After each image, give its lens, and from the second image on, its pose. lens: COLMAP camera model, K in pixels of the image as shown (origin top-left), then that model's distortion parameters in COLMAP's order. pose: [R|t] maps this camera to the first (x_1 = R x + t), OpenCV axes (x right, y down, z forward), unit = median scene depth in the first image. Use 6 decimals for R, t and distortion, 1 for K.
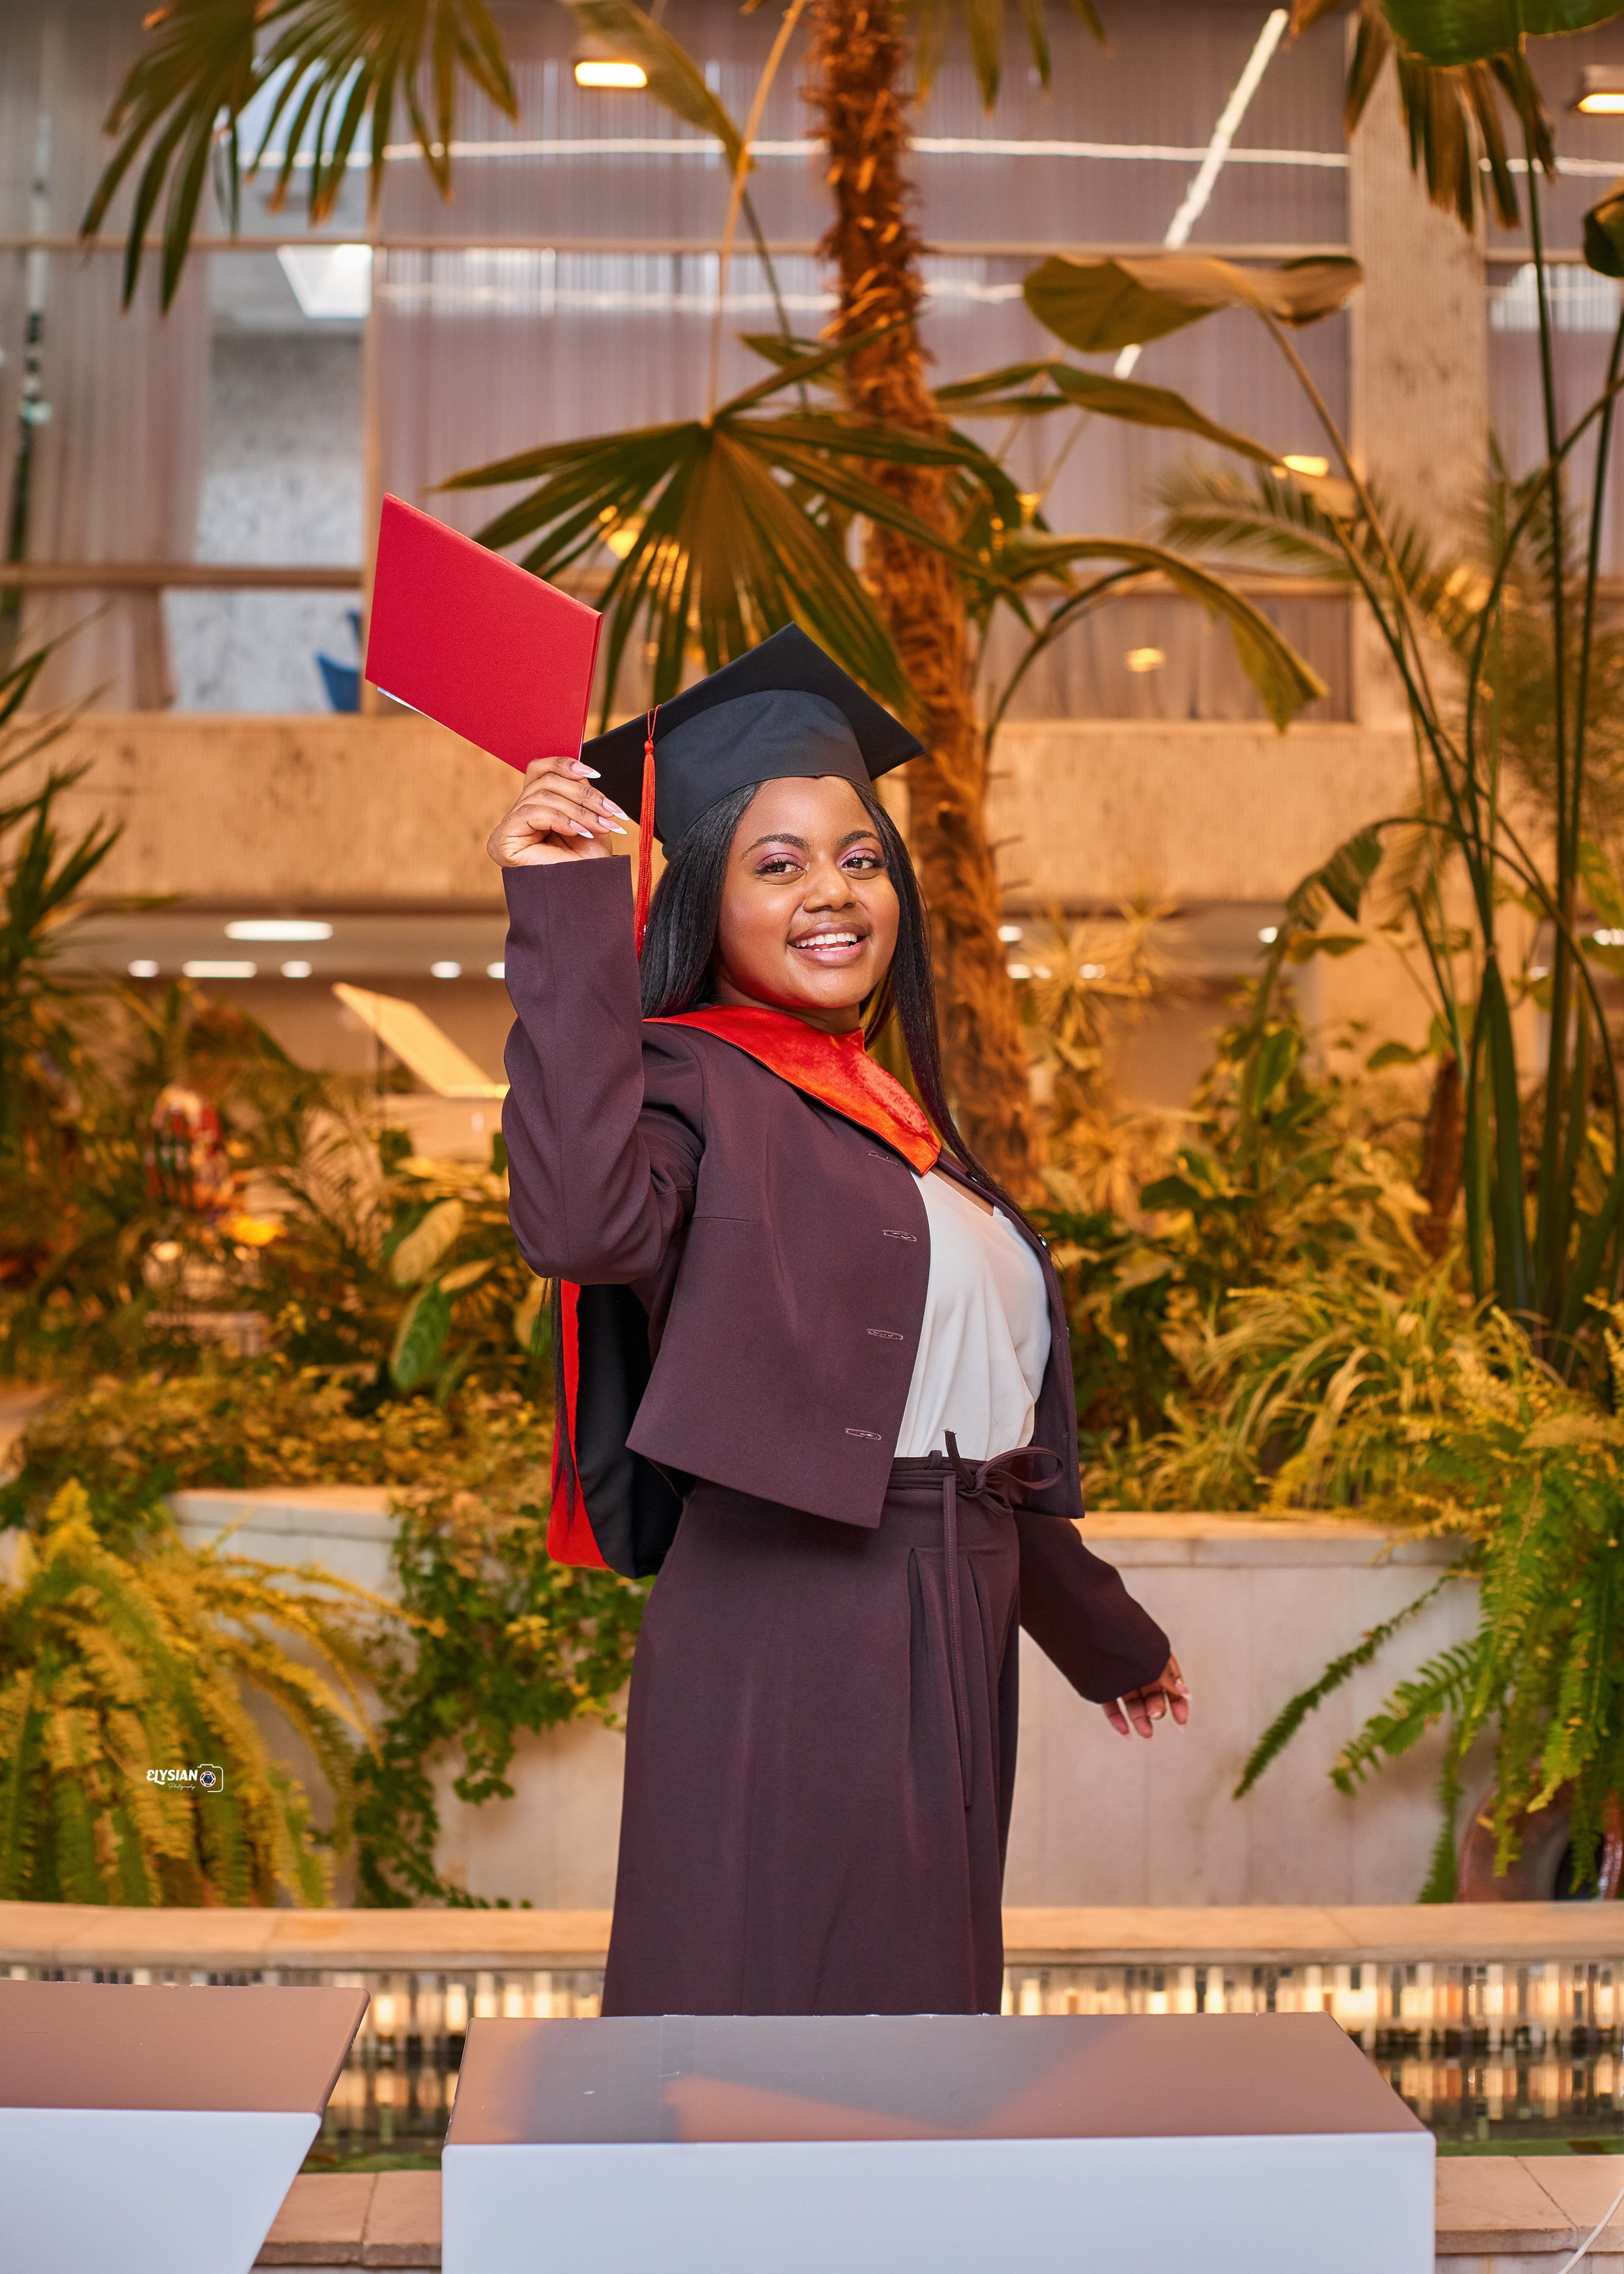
lens RADIAL K [[4012.7, 0, 814.0], [0, 4012.7, 1076.0], [0, 0, 1]] dist [-0.067895, 0.000000]
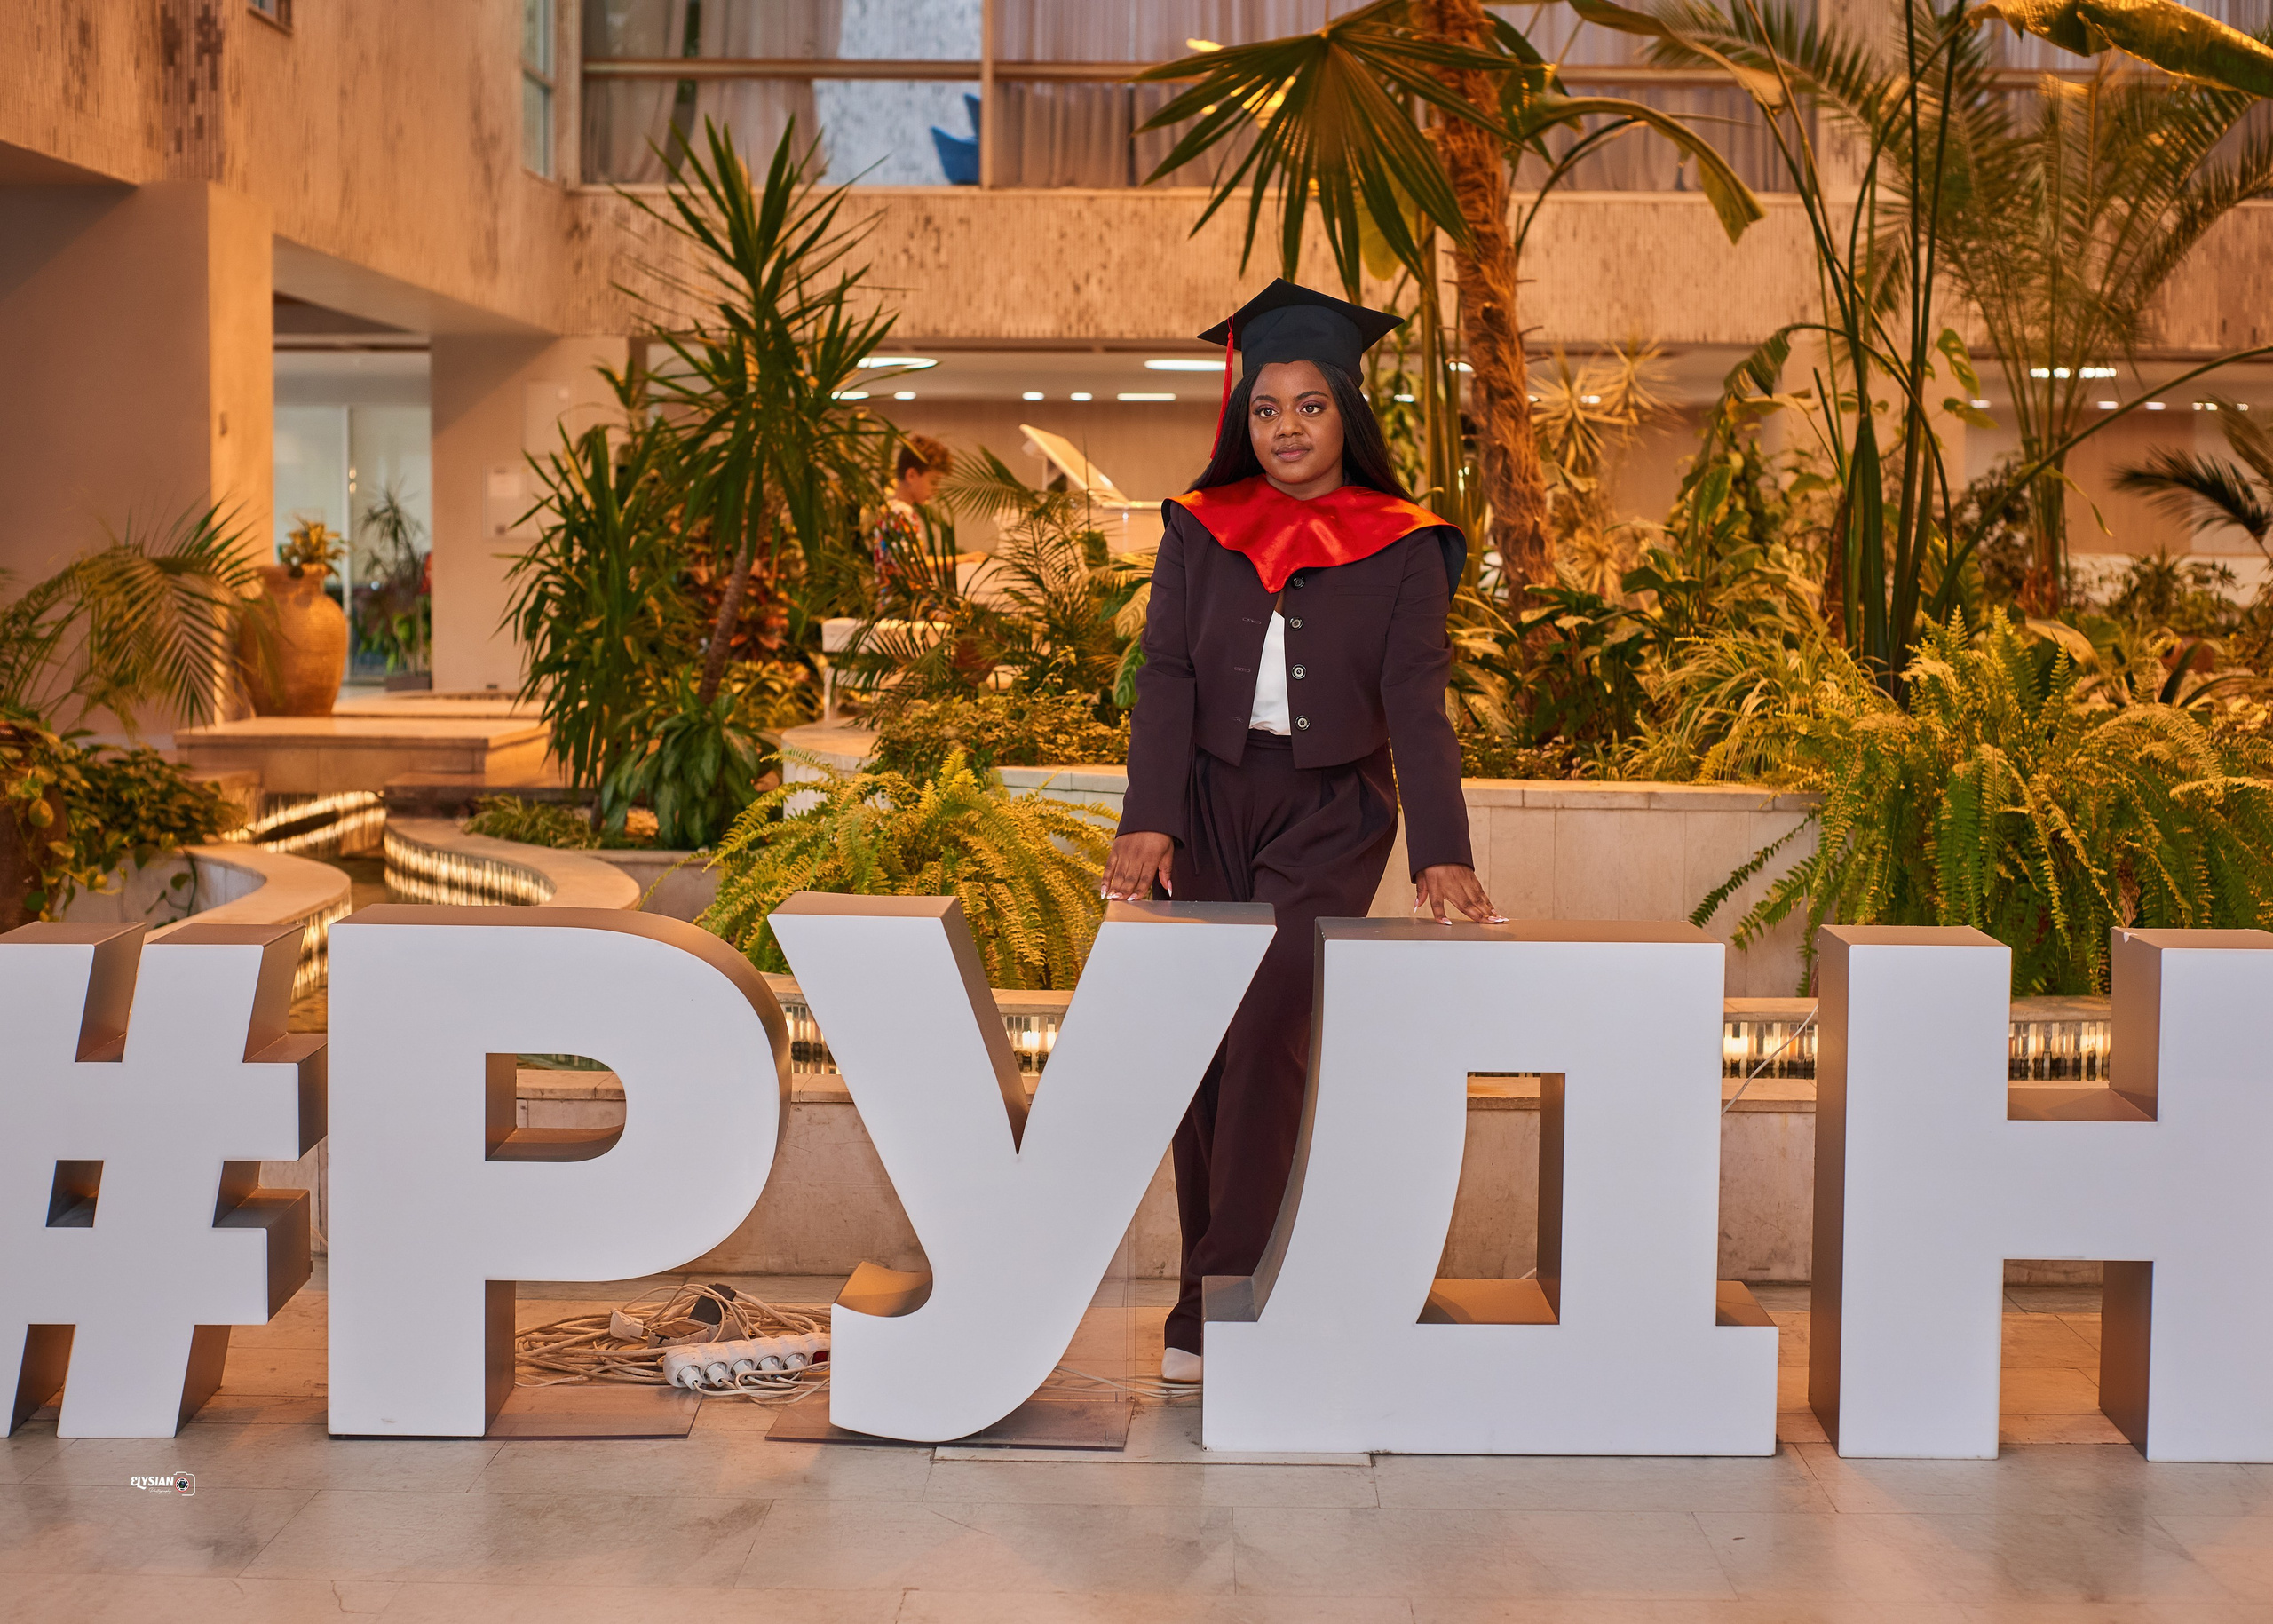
lens RADIAL K [[4010.7, 0, 1052.6], [0, 4010.7, 867.7], [0, 0, 1]] dist [-0.067895, 0.000000]
pose [[0.997969, 0.009290, -0.063019, -0.031706], [-0.003200, 0.995370, 0.096059, -0.005434], [0.063620, -0.095663, 0.993379, -0.456085]]
